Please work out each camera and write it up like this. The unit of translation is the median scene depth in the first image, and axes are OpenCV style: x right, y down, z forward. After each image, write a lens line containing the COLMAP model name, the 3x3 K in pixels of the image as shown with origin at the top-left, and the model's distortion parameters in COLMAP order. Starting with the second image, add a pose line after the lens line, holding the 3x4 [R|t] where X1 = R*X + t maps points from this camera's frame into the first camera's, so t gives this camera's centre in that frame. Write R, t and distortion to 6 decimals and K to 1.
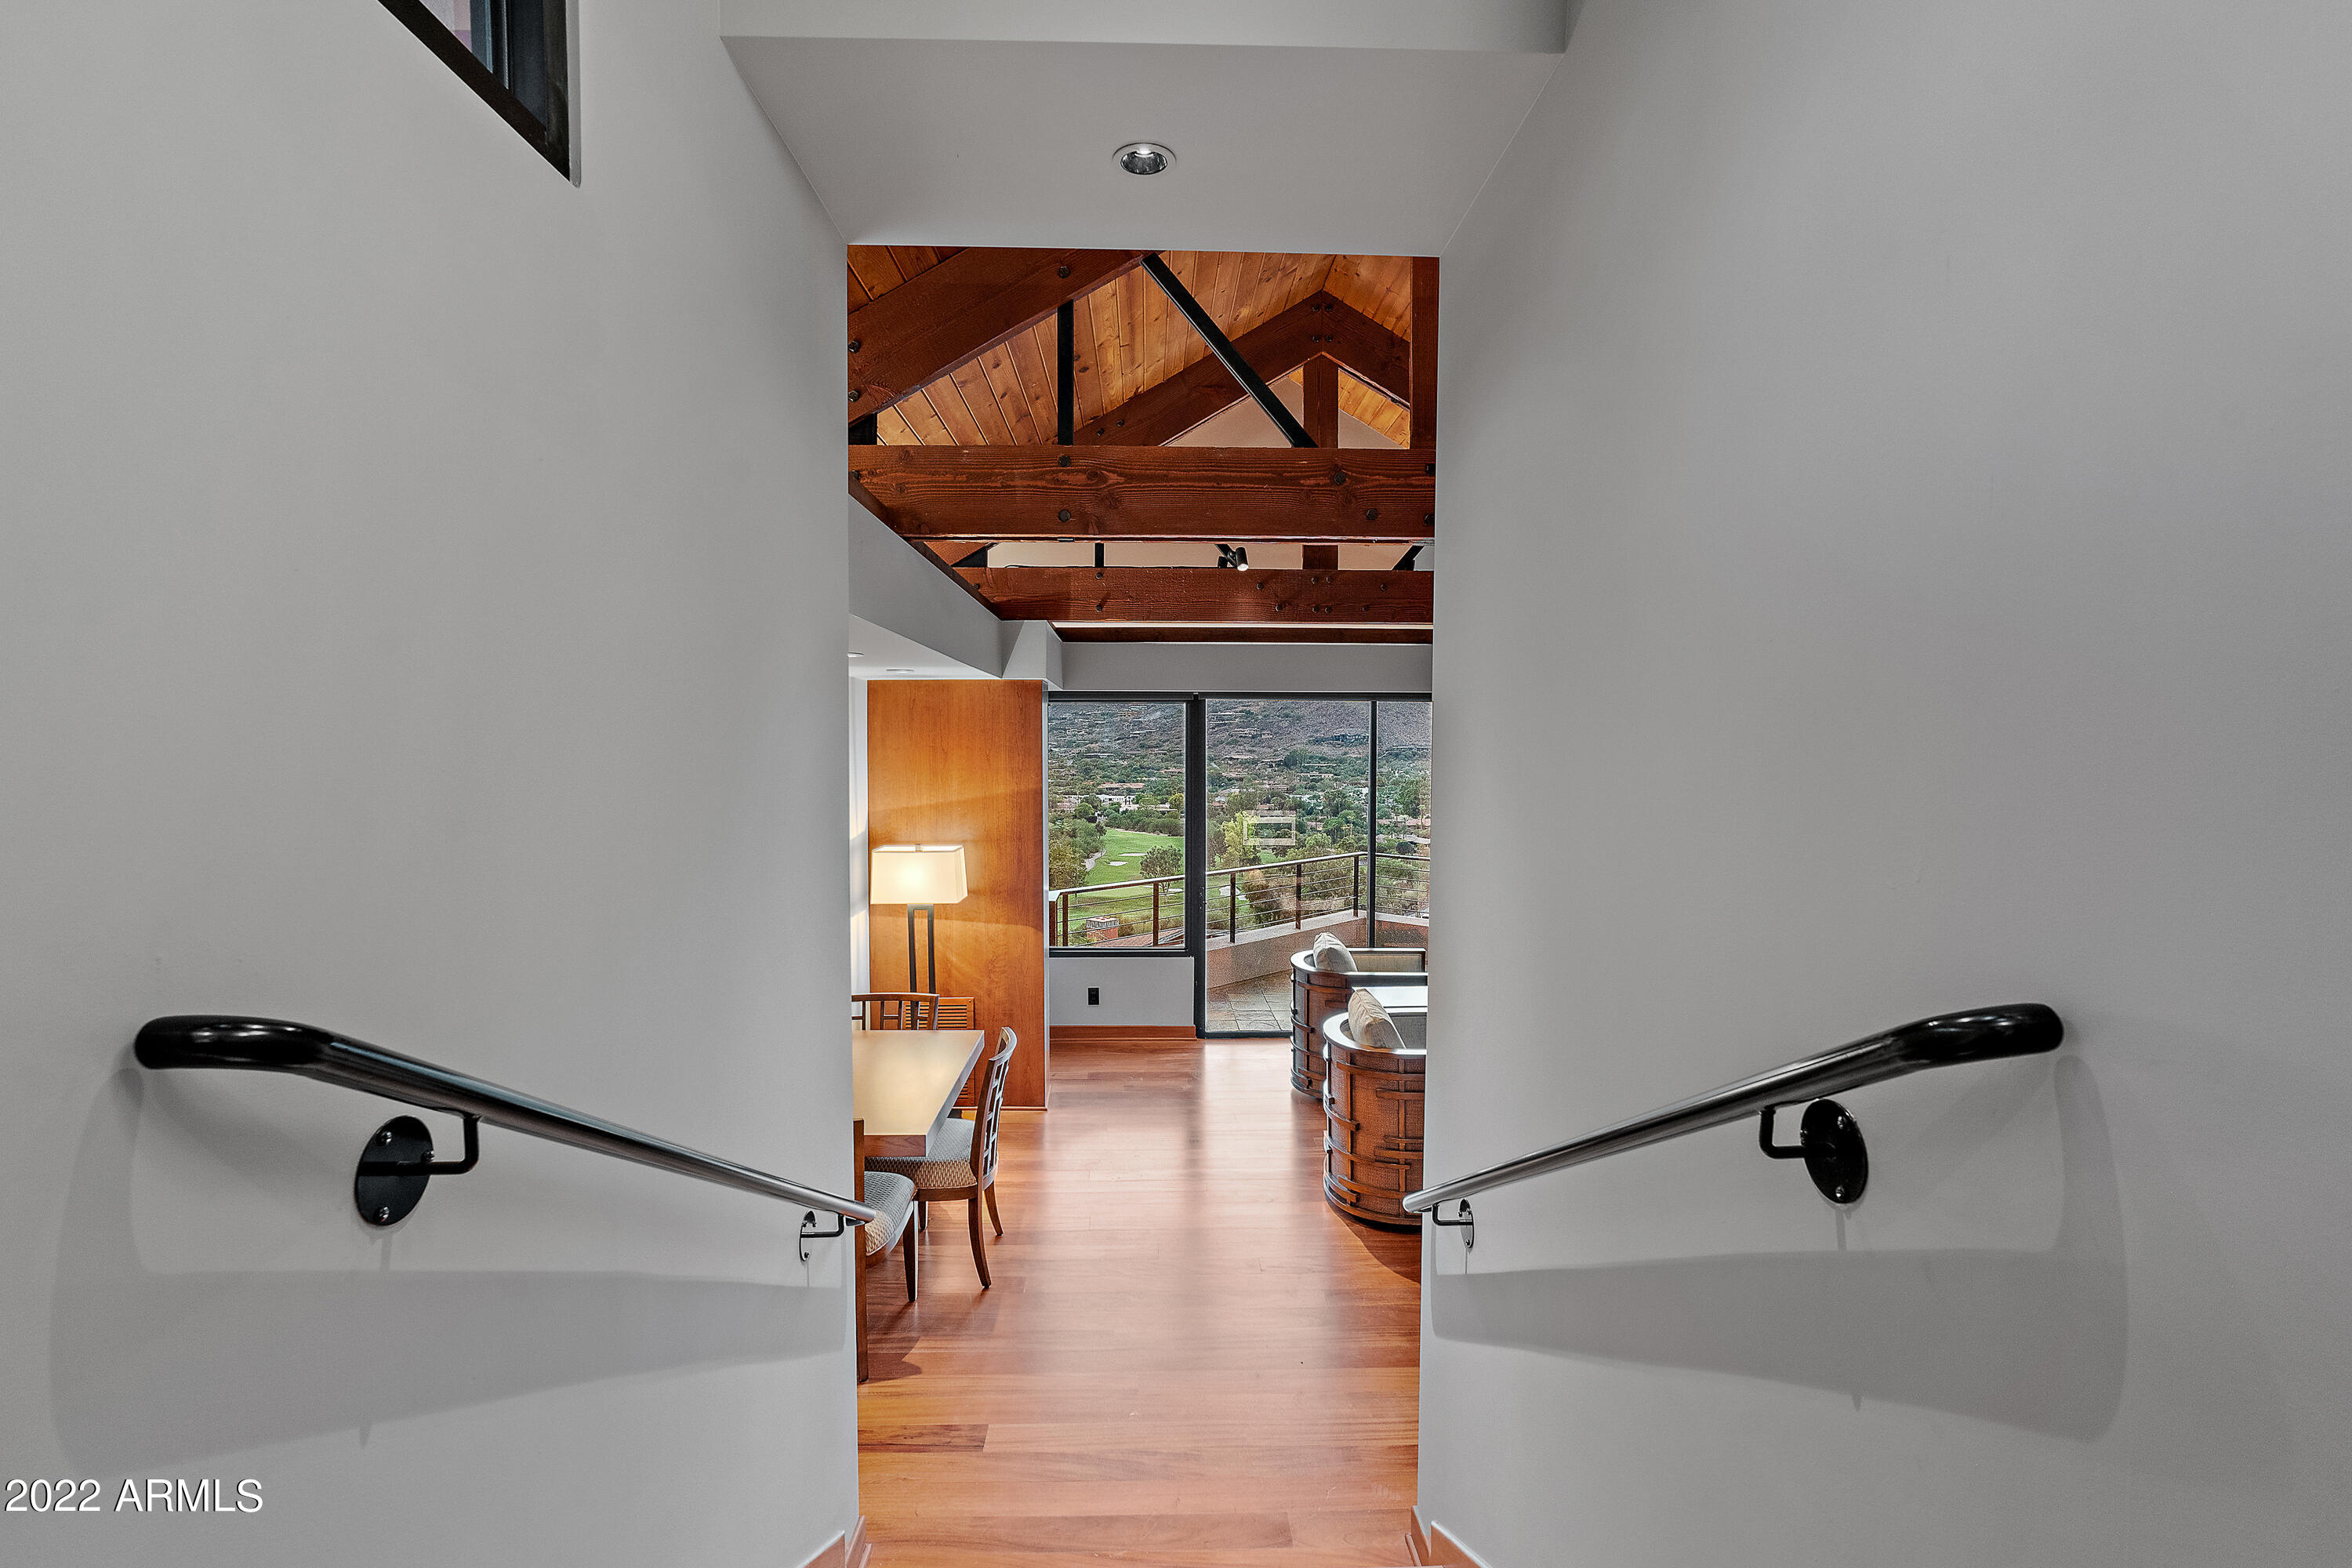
lens RADIAL K [[1080.8, 0, 1165.1], [0, 1080.8, 766.8], [0, 0, 1]] dist [-0.067148, 0.021997]
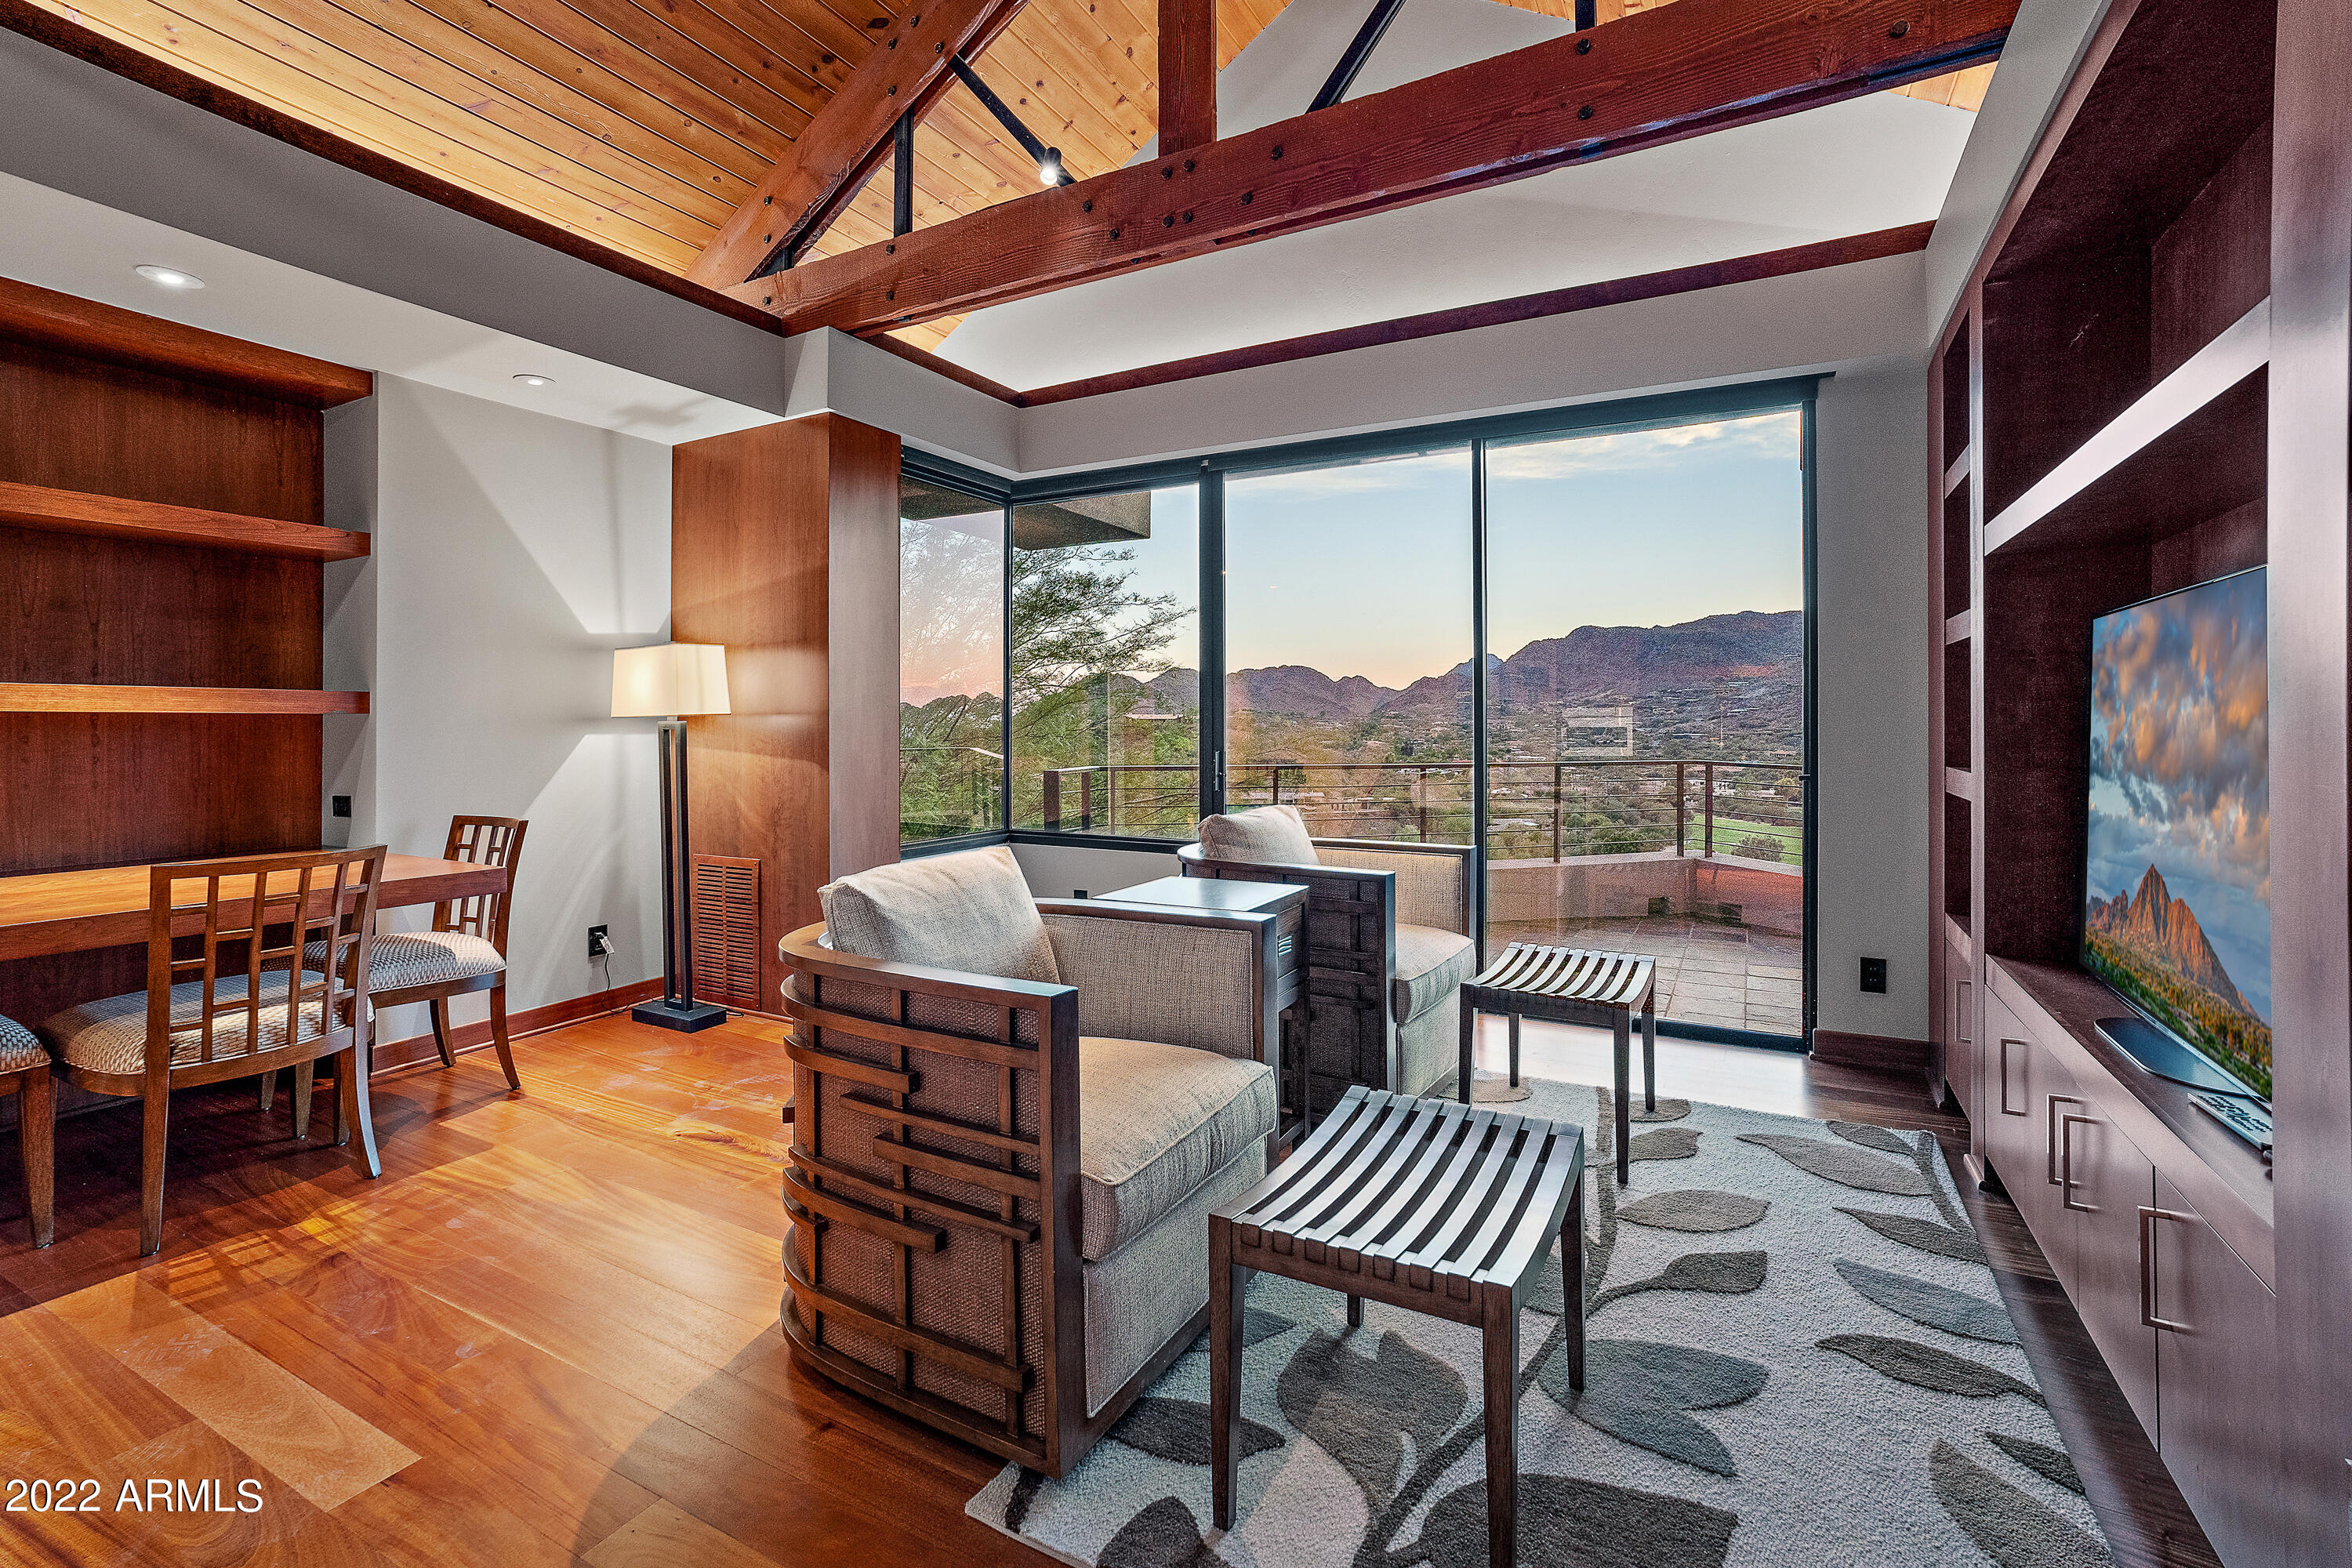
lens RADIAL K [[1052.1, 0, 1174.9], [0, 1052.1, 751.9], [0, 0, 1]] dist [-0.044259, 0.019809]
pose [[0.861876, 0.012357, -0.506968, 0.425925], [-0.011208, 0.999923, 0.005319, 0.134557], [0.506995, 0.001098, 0.861949, 0.527099]]
